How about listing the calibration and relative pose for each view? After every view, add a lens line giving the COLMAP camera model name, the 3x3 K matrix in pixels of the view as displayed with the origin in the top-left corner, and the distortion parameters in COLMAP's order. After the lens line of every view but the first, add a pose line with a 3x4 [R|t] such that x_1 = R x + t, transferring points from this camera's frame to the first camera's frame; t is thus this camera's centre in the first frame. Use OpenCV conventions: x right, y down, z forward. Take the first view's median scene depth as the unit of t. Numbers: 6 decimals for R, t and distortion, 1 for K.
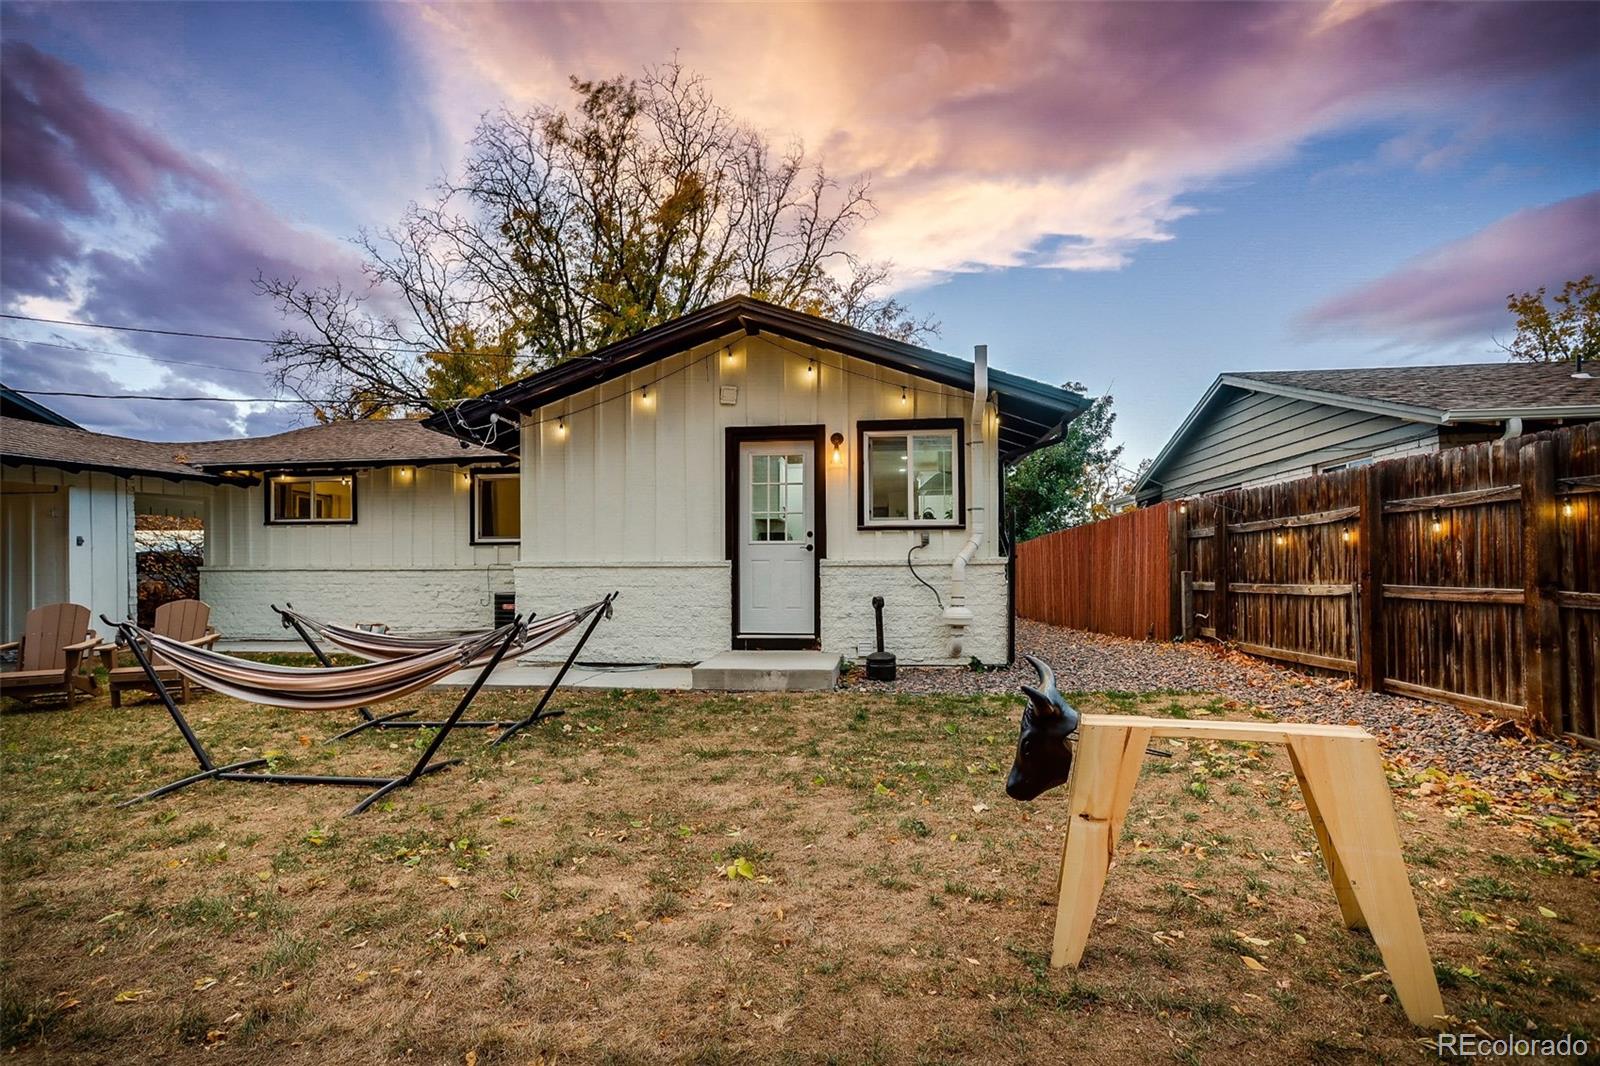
lens RADIAL K [[774.6, 0, 778.5], [0, 774.6, 566.3], [0, 0, 1]] dist [-0.046018, 0.034906]
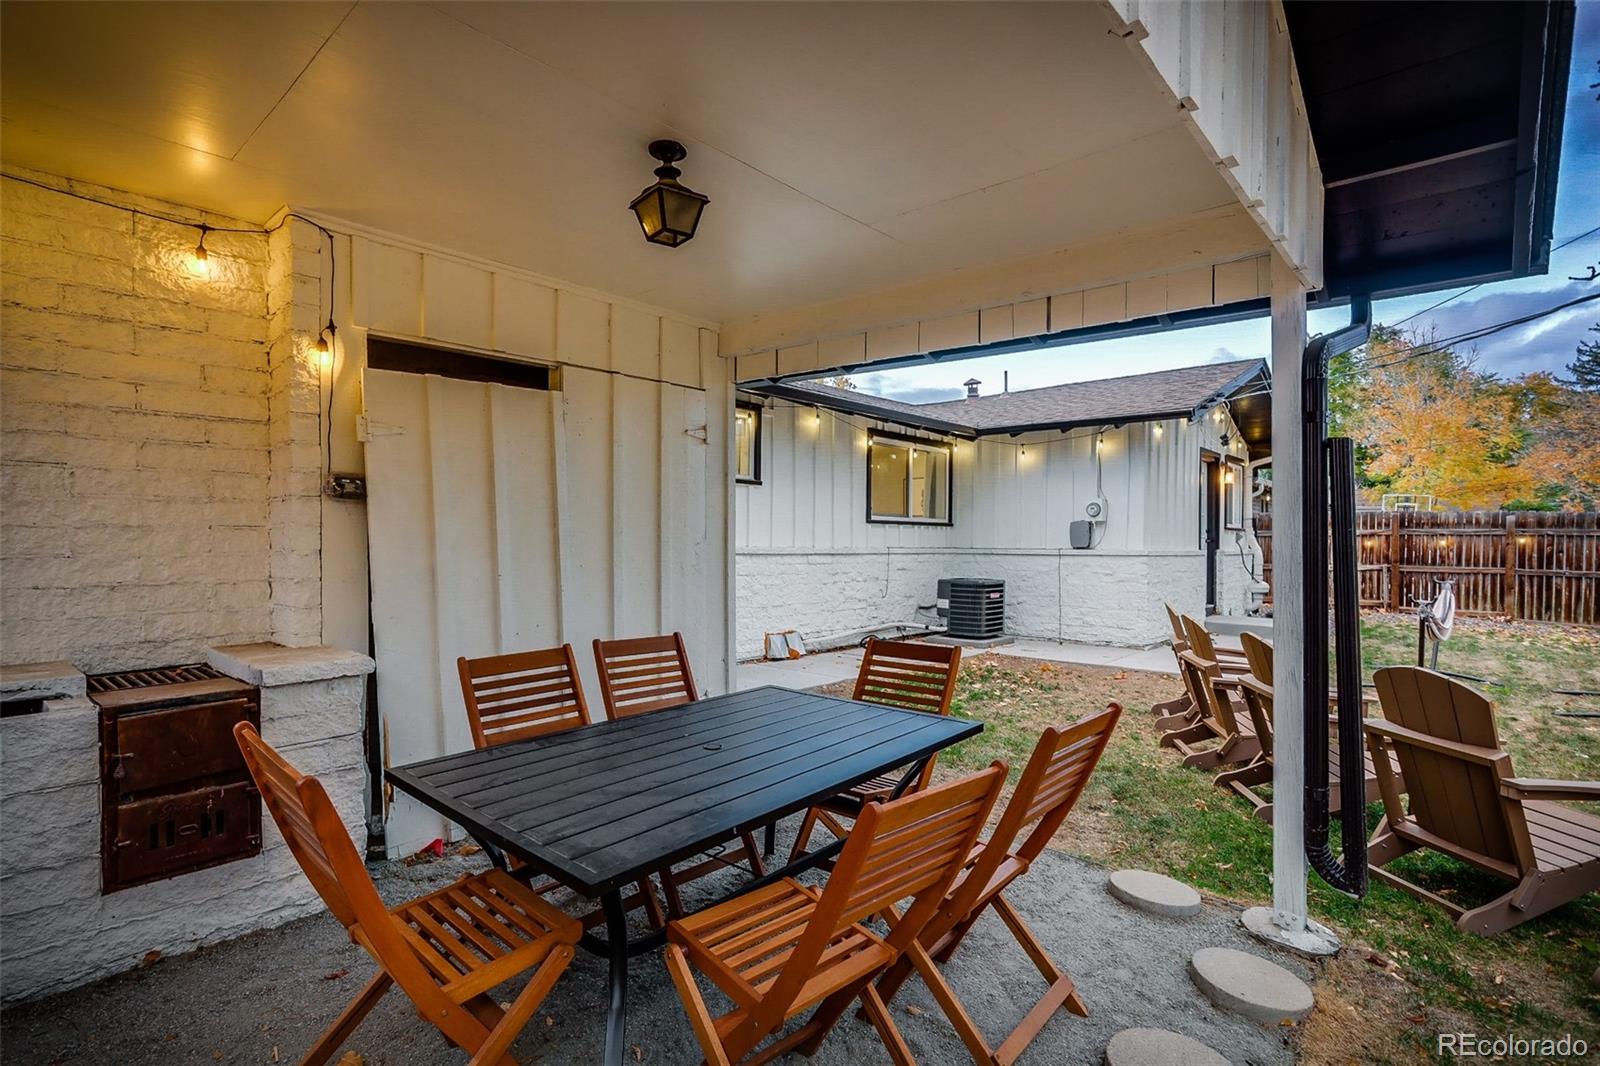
lens RADIAL K [[762.9, 0, 782.7], [0, 762.9, 548.1], [0, 0, 1]] dist [-0.025795, 0.022201]
pose [[0.586865, 0.004312, 0.809673, -1.595924], [-0.019759, 0.999764, 0.008998, -0.008581], [-0.809444, -0.021279, 0.586812, 0.871134]]
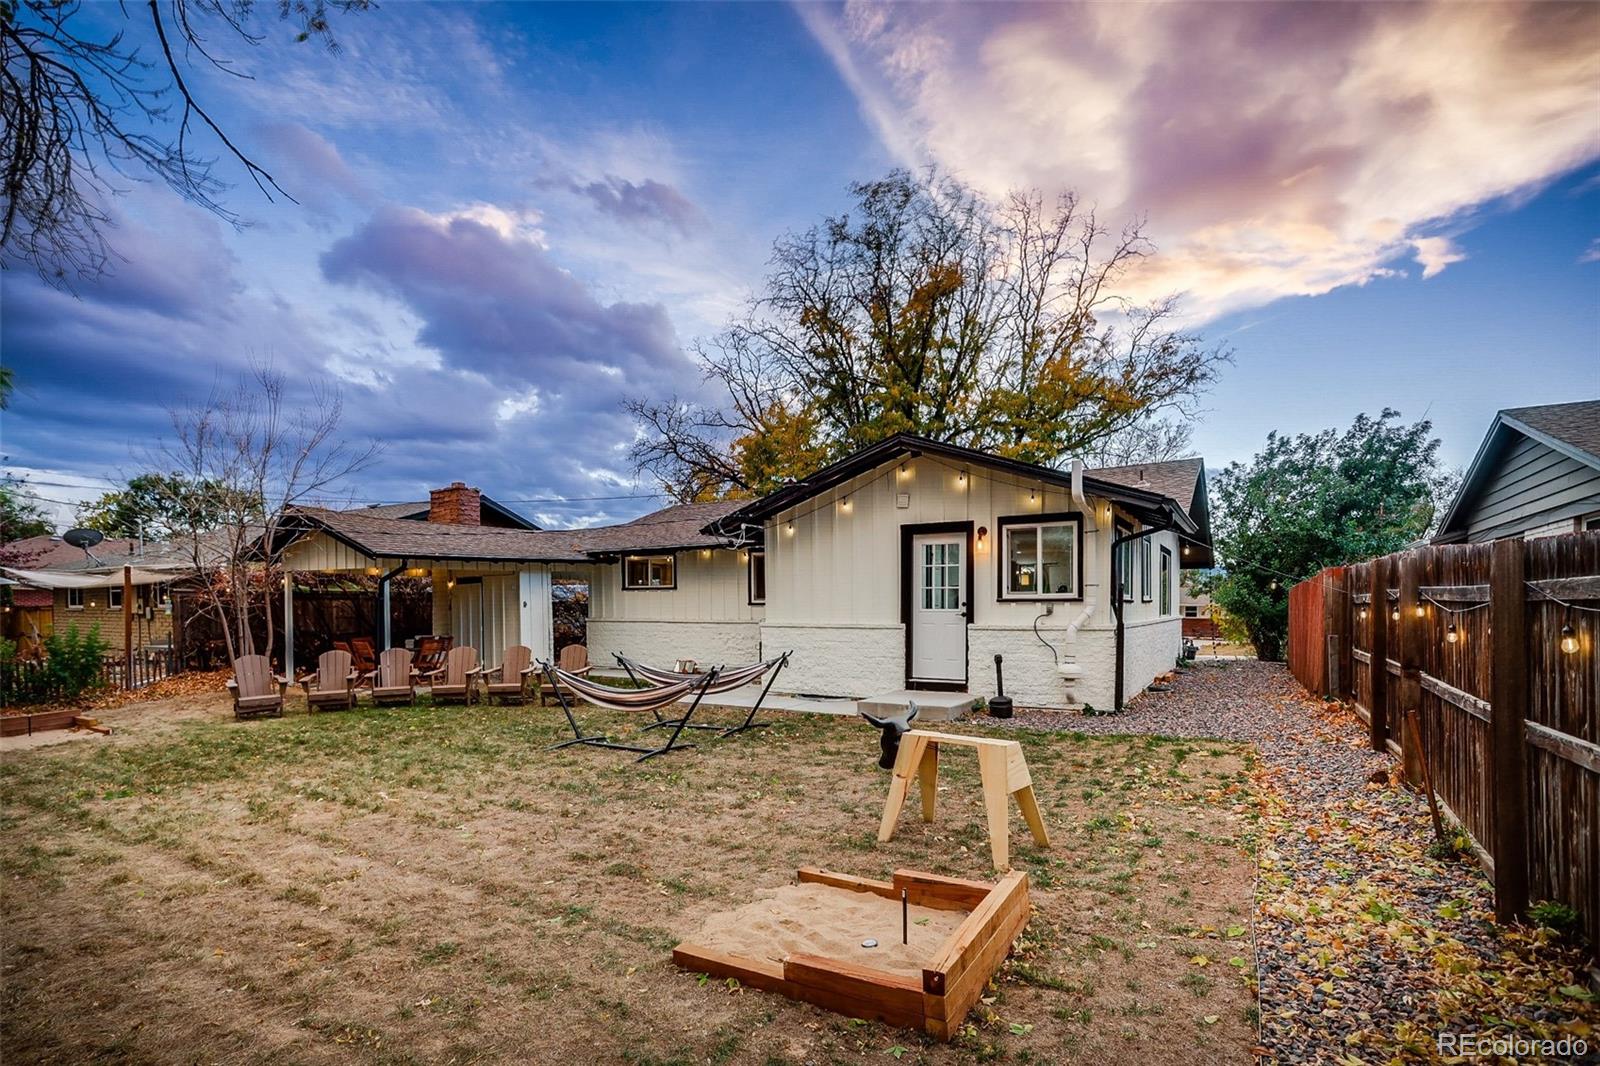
lens RADIAL K [[789.3, 0, 770.4], [0, 789.3, 628.2], [0, 0, 1]] dist [-0.030204, 0.000096]
pose [[0.907090, 0.012552, -0.420749, 0.325095], [0.003693, 0.999280, 0.037772, -0.055709], [0.420920, -0.035816, 0.906390, -0.369221]]
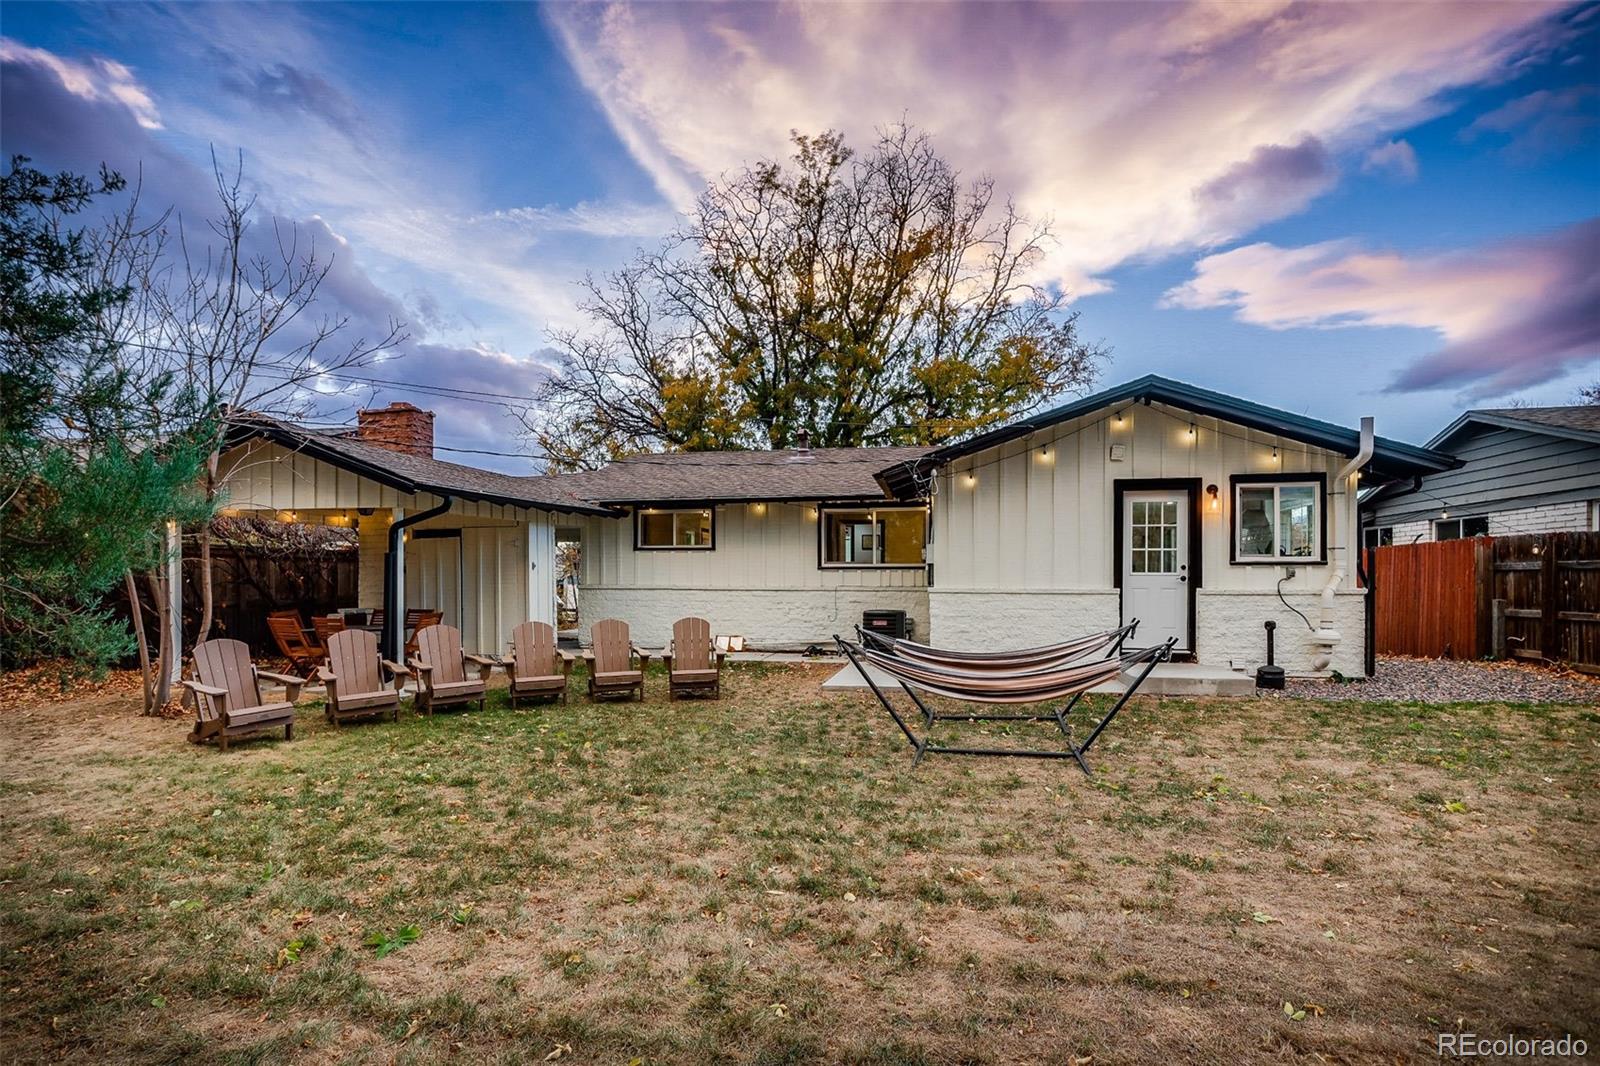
lens RADIAL K [[772.0, 0, 783.8], [0, 772.0, 580.1], [0, 0, 1]] dist [-0.012137, 0.001124]
pose [[0.997237, 0.007298, -0.073927, -0.527378], [-0.006662, 0.999939, 0.008840, -0.029825], [0.073987, -0.008323, 0.997224, -0.265141]]
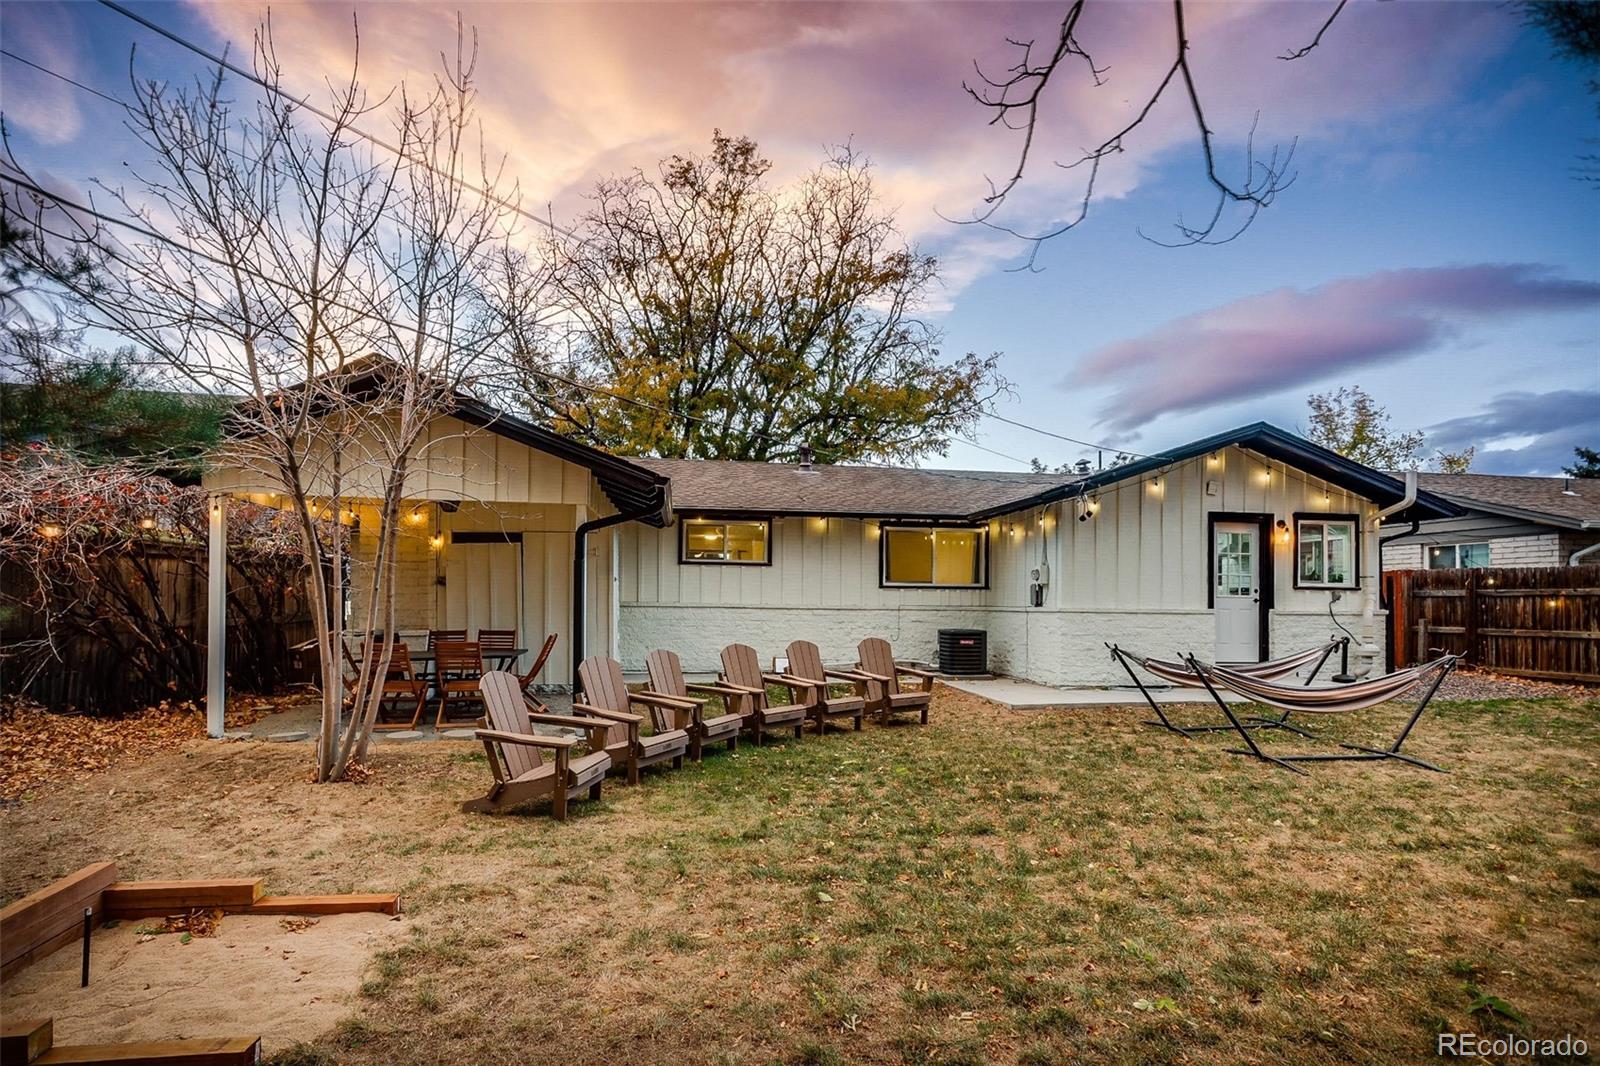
lens RADIAL K [[784.3, 0, 787.3], [0, 784.3, 593.1], [0, 0, 1]] dist [-0.026668, 0.024486]
pose [[0.964438, 0.018898, 0.263632, -1.218327], [-0.018564, 0.999821, -0.003759, -0.017572], [-0.263656, -0.001269, 0.964616, -0.139043]]
